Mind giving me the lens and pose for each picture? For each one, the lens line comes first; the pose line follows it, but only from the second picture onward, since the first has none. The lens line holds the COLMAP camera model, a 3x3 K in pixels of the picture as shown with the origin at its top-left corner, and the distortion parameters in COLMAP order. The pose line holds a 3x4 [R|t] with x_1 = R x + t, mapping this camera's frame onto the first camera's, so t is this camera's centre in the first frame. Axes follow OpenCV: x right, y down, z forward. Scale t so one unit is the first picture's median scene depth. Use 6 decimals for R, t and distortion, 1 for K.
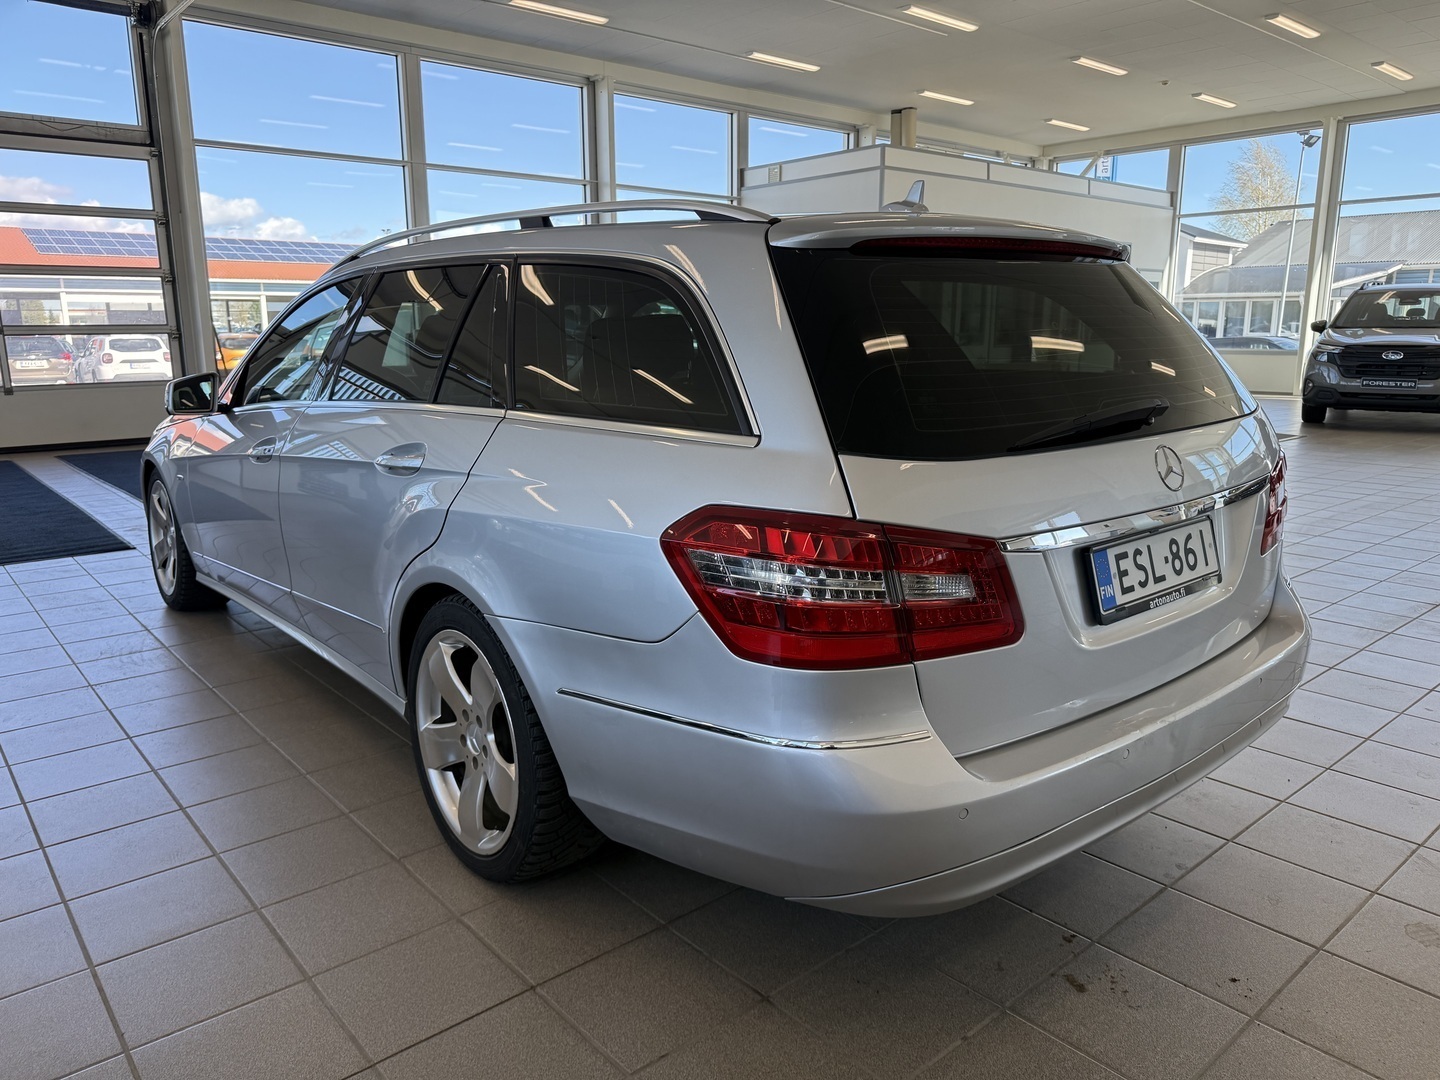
lens RADIAL K [[1013.3, 0, 720.0], [0, 1013.3, 540.0], [0, 0, 1]] dist [0.010007, -0.040583]
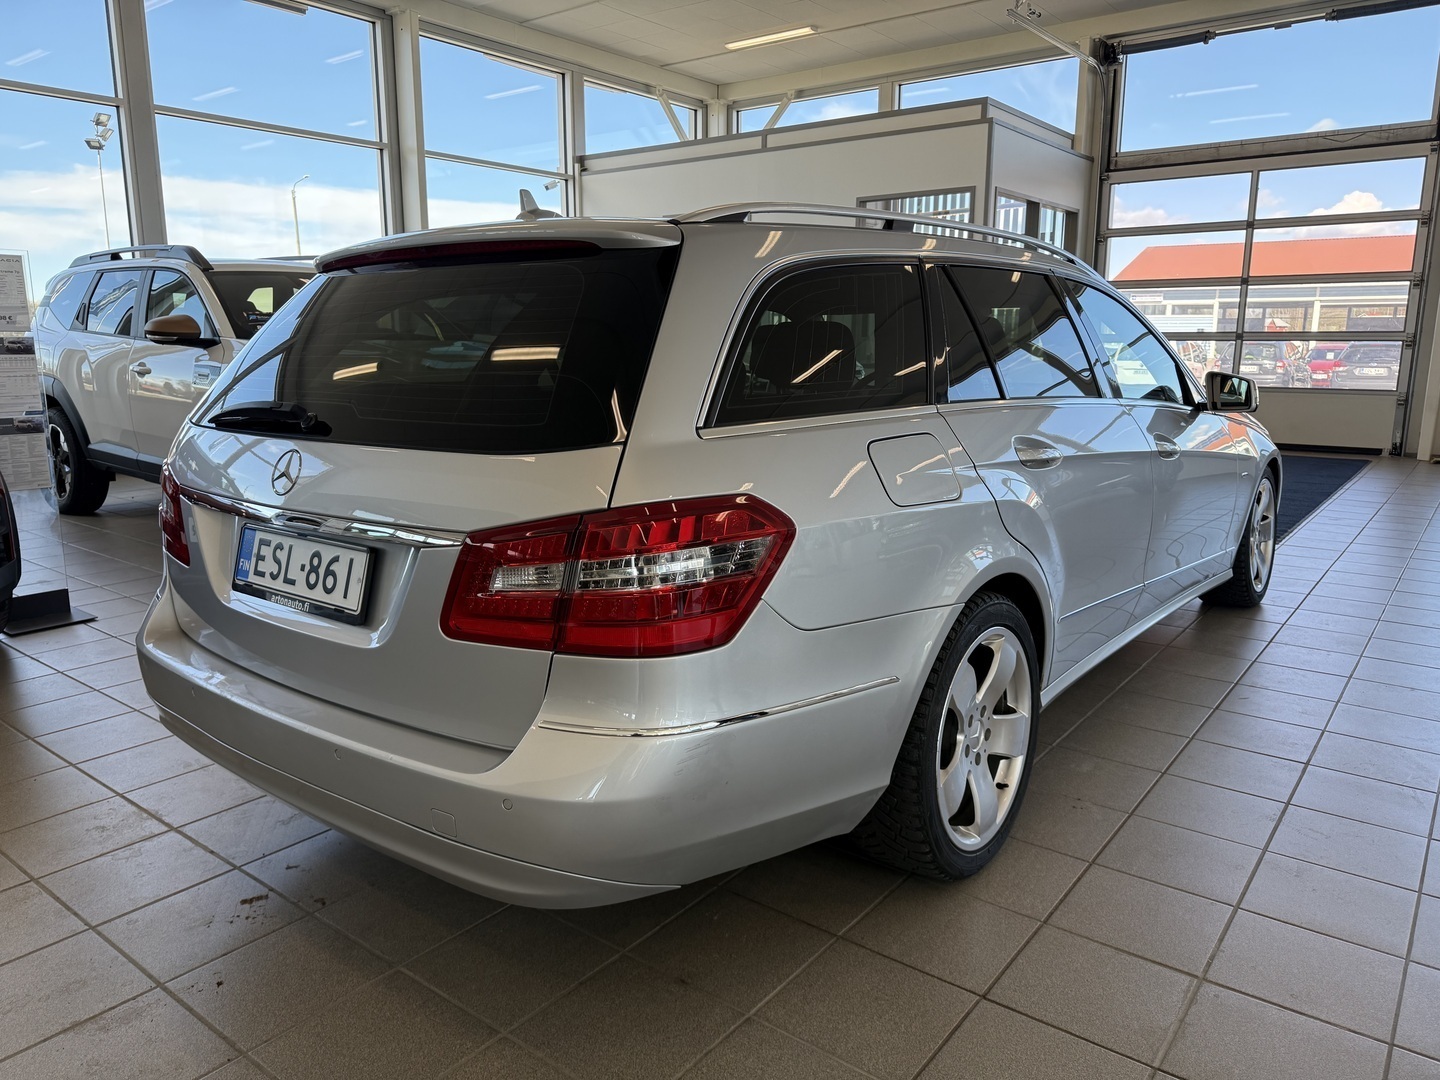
lens RADIAL K [[1013.3, 0, 720.0], [0, 1013.3, 540.0], [0, 0, 1]] dist [0.010007, -0.040583]
pose [[0.196811, 0.193327, -0.961192, 1.404075], [-0.200383, 0.967604, 0.153586, -0.228998], [0.959746, 0.162379, 0.229175, 1.116924]]
